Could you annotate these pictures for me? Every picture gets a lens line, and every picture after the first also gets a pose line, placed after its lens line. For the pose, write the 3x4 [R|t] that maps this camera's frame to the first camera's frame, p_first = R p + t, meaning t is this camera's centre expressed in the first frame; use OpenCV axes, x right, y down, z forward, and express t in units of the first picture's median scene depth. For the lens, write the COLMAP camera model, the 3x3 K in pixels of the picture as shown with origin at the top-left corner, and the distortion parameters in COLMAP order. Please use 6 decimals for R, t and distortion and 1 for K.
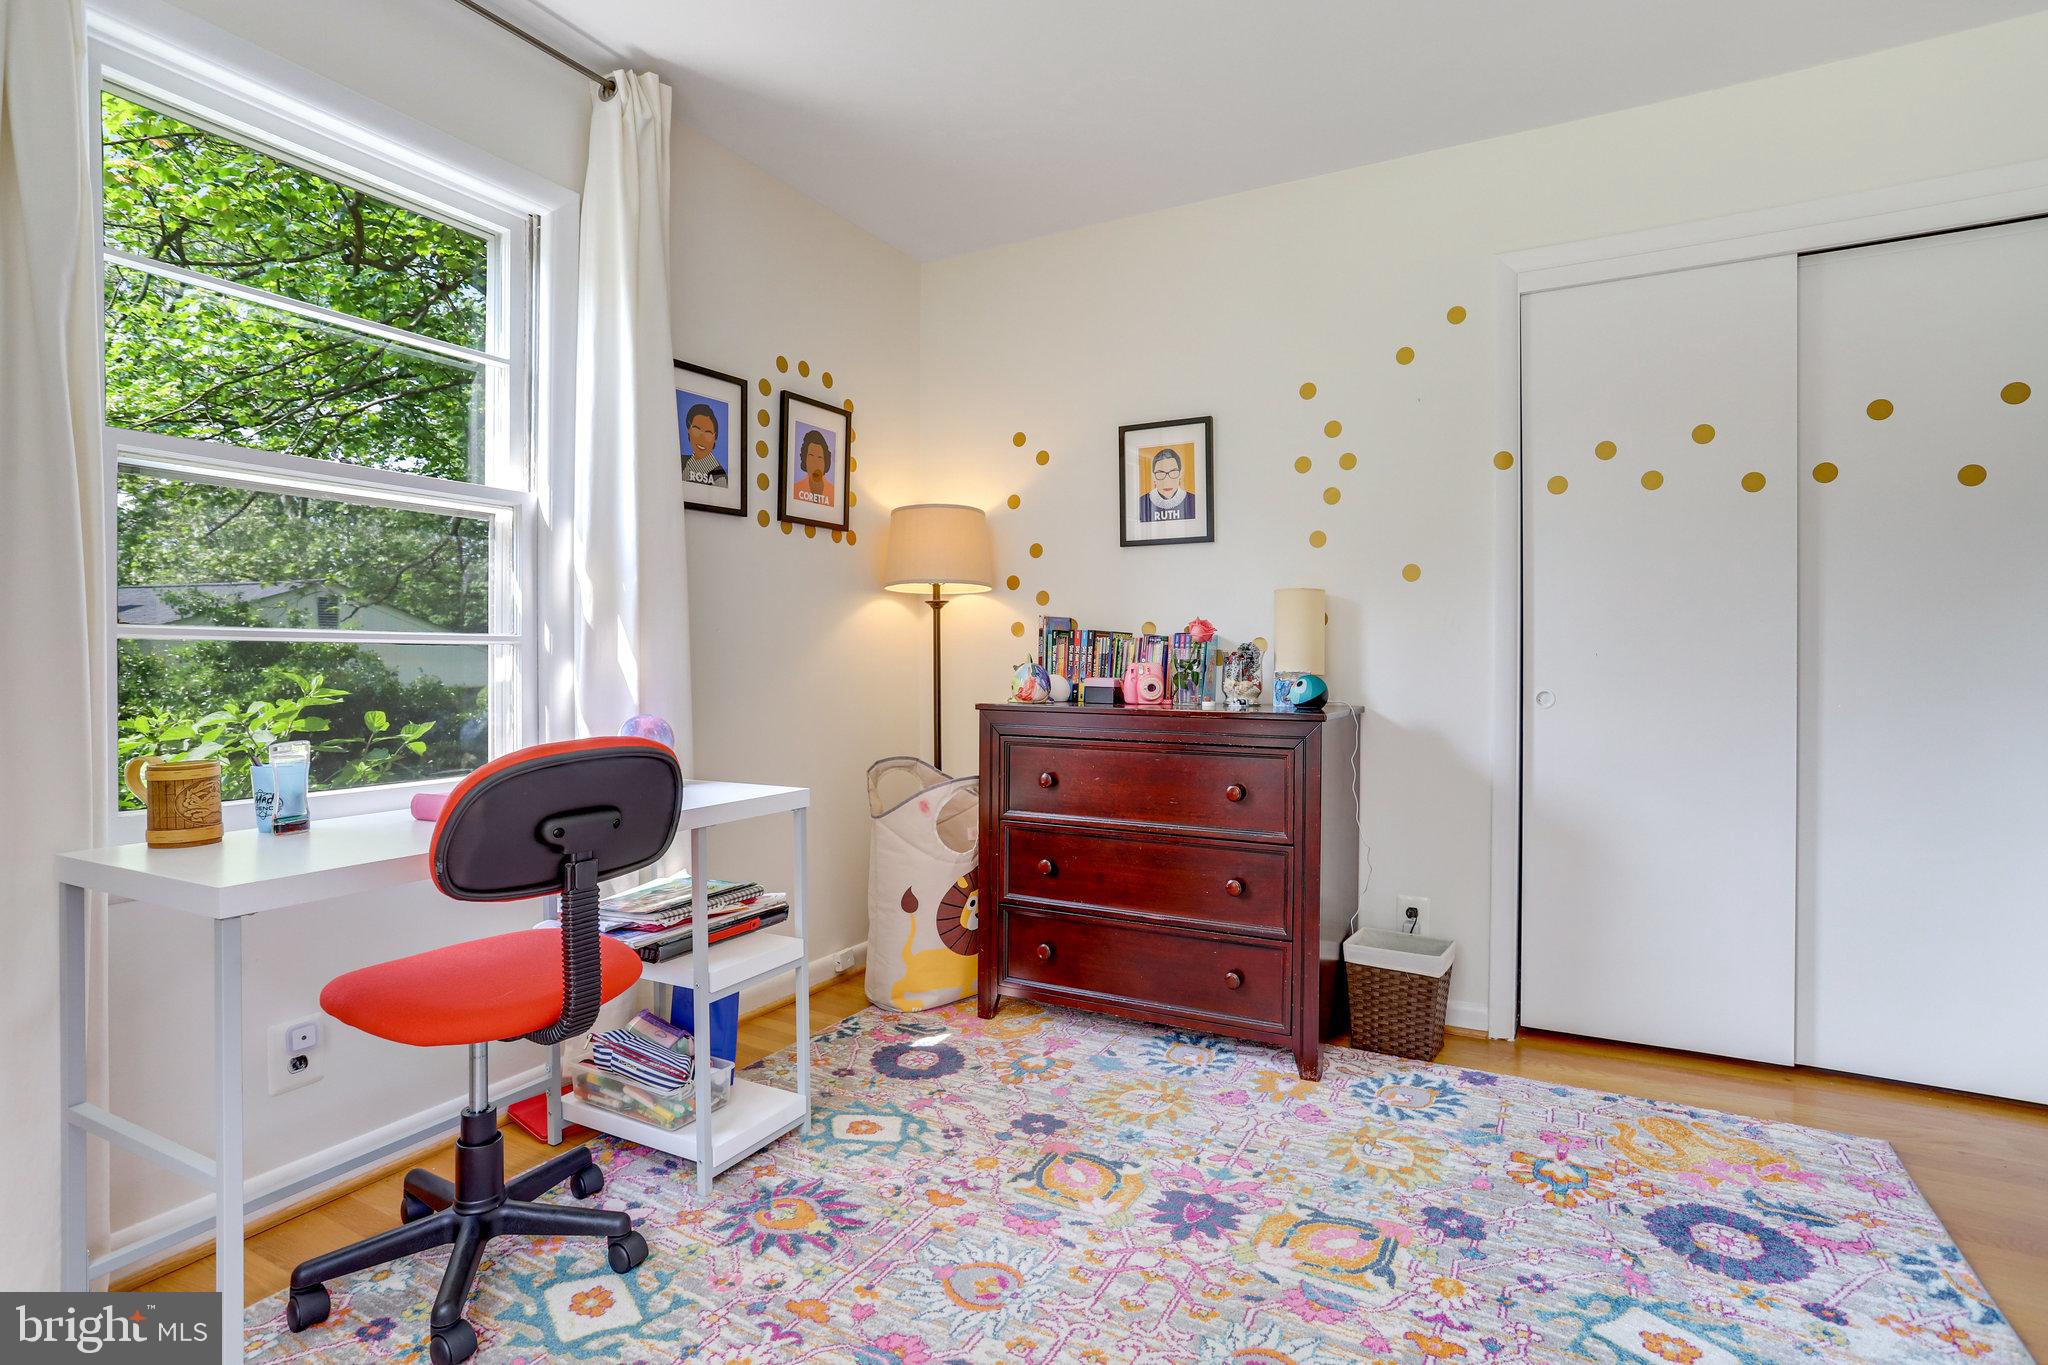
lens RADIAL K [[1007.9, 0, 1036.5], [0, 1007.9, 667.8], [0, 0, 1]] dist [-0.002643, 0.006861]
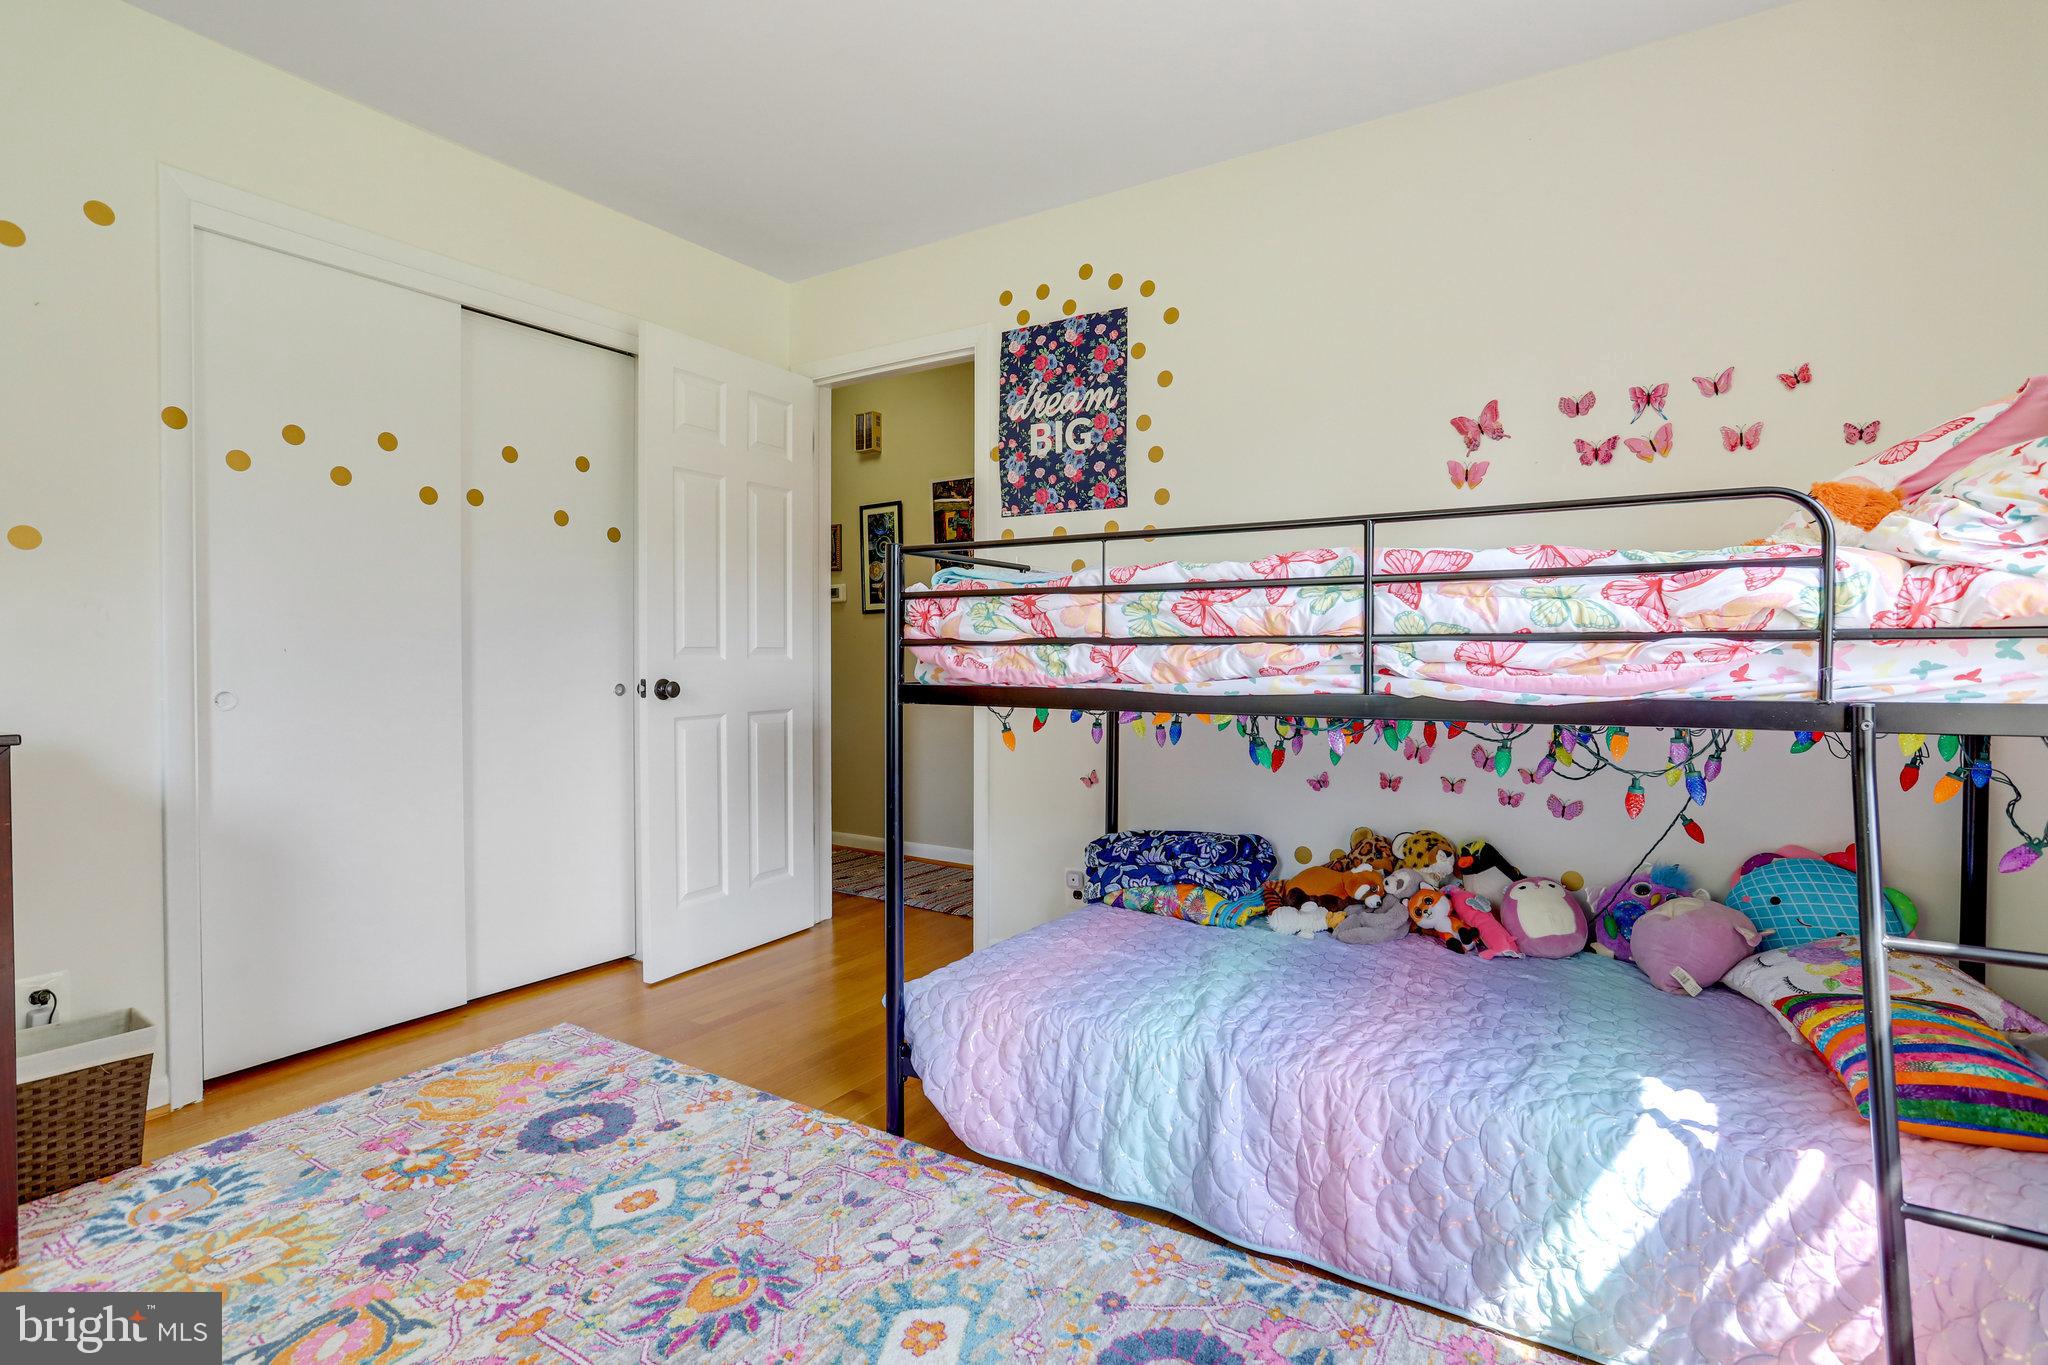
lens RADIAL K [[1007.9, 0, 1034.1], [0, 1007.9, 678.2], [0, 0, 1]] dist [-0.002643, 0.006861]
pose [[0.086726, -0.023360, 0.995958, -0.442508], [0.009685, 0.999698, 0.022605, -0.001732], [-0.996185, 0.007686, 0.086927, 0.308801]]
